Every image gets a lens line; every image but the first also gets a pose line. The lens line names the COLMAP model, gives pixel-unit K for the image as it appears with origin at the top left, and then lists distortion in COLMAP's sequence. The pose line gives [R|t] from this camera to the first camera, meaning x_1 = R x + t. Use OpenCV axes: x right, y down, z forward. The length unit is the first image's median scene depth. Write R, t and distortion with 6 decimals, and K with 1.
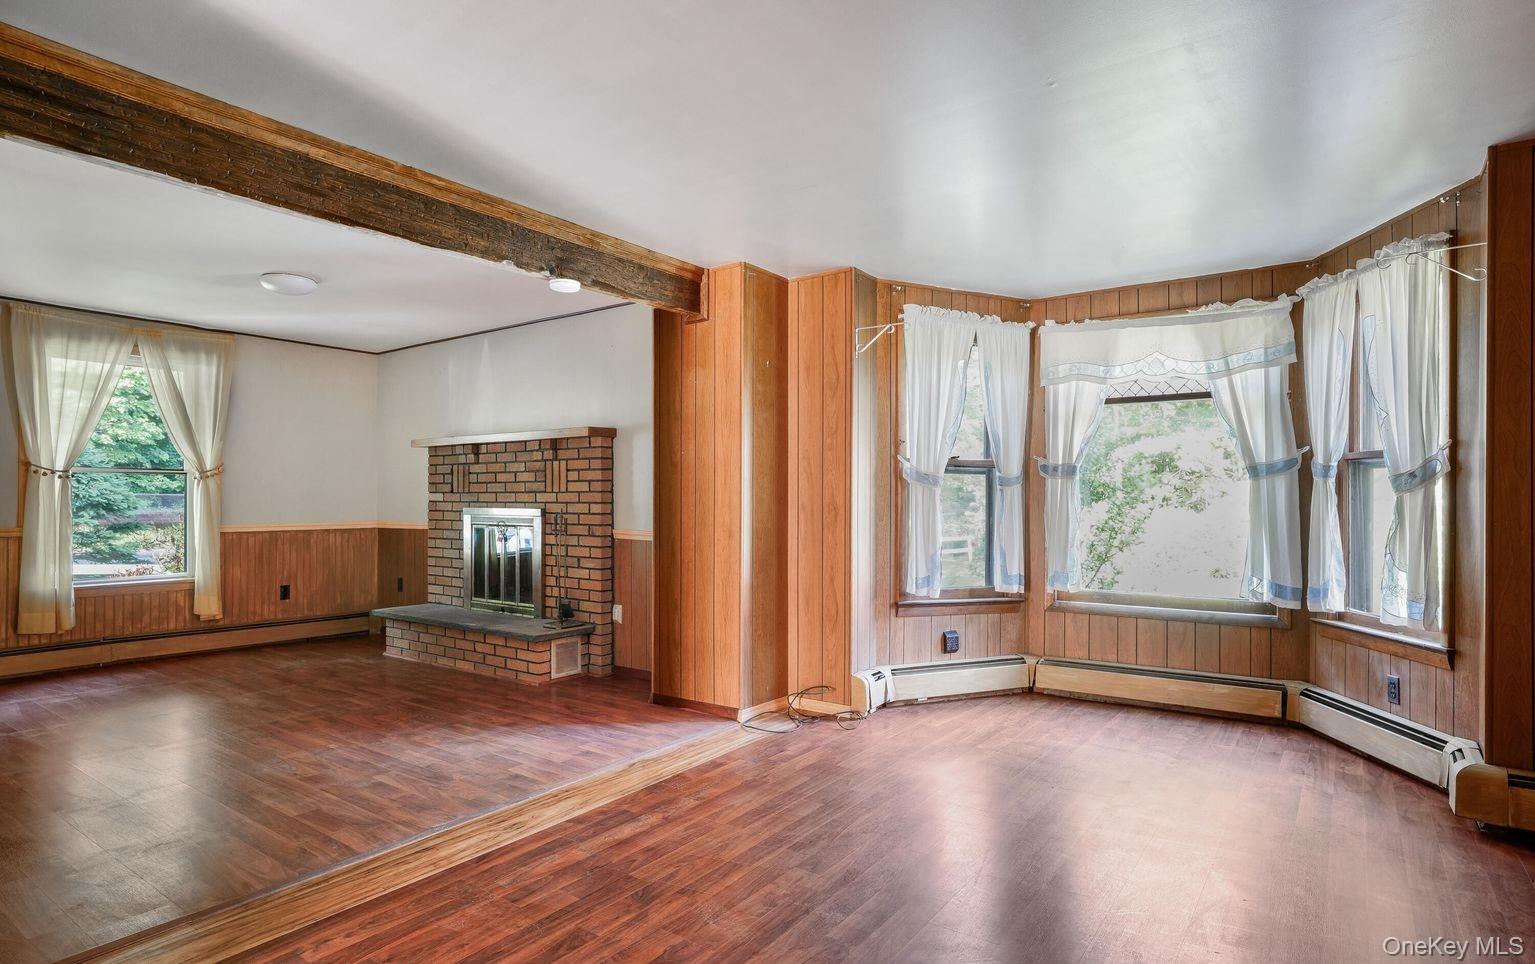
lens RADIAL K [[805.8, 0, 769.7], [0, 805.8, 493.2], [0, 0, 1]] dist [0.004430, 0.001043]
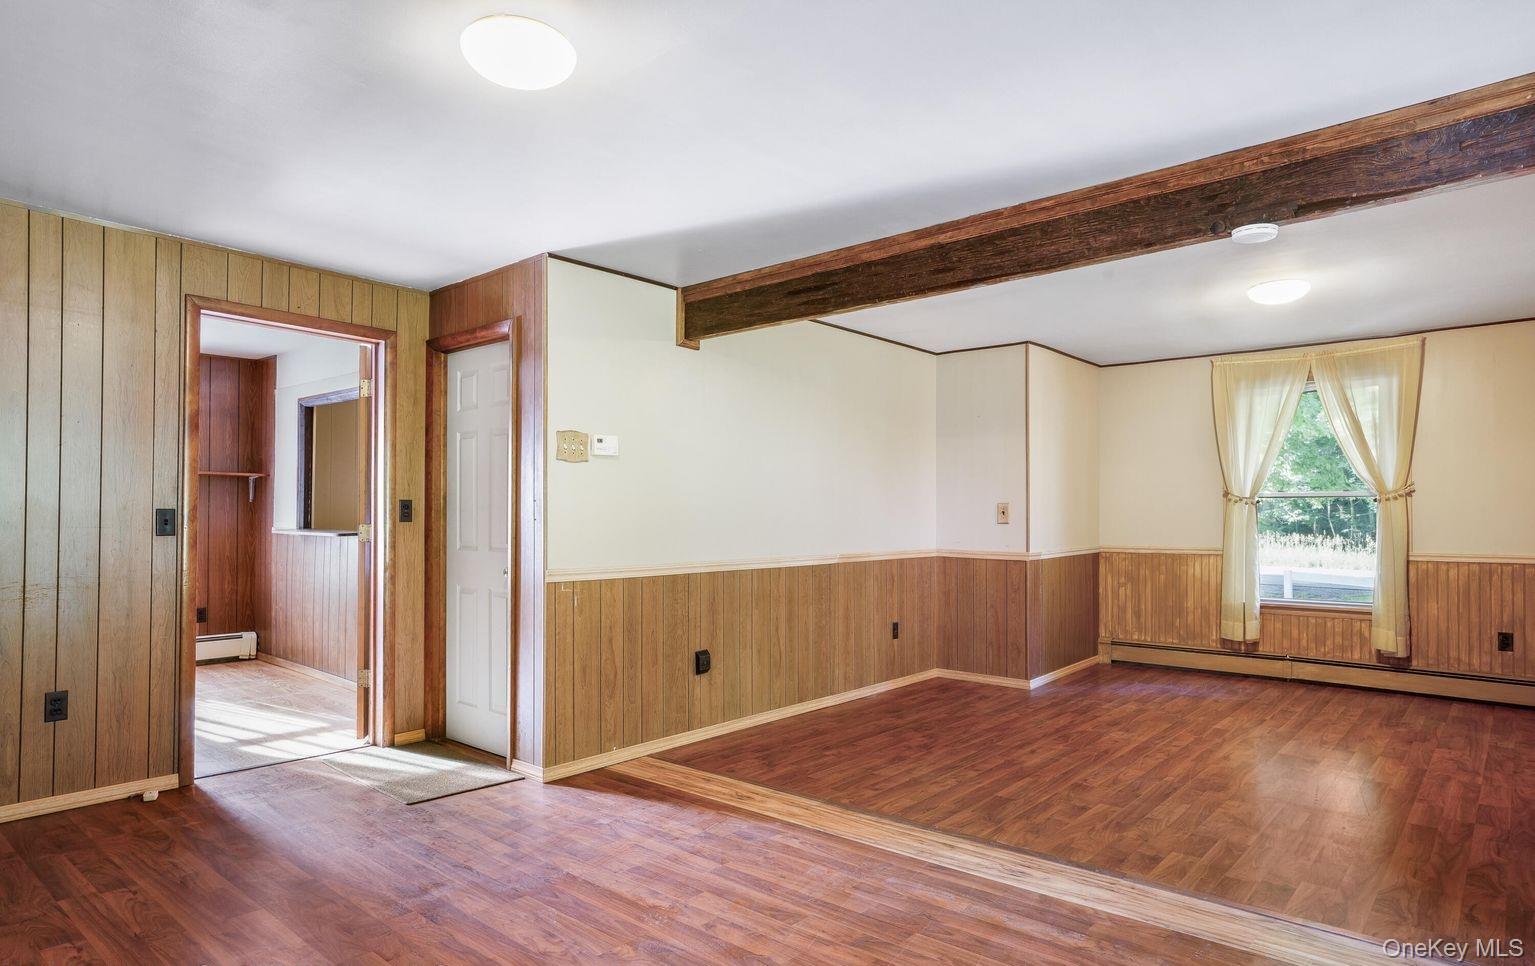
lens RADIAL K [[890.6, 0, 769.4], [0, 890.6, 491.8], [0, 0, 1]] dist [0.000130, 0.002006]
pose [[-0.073879, -0.034110, -0.996684, 0.708997], [0.005099, 0.999389, -0.034581, 0.005707], [0.997254, -0.007637, -0.073660, 0.752045]]
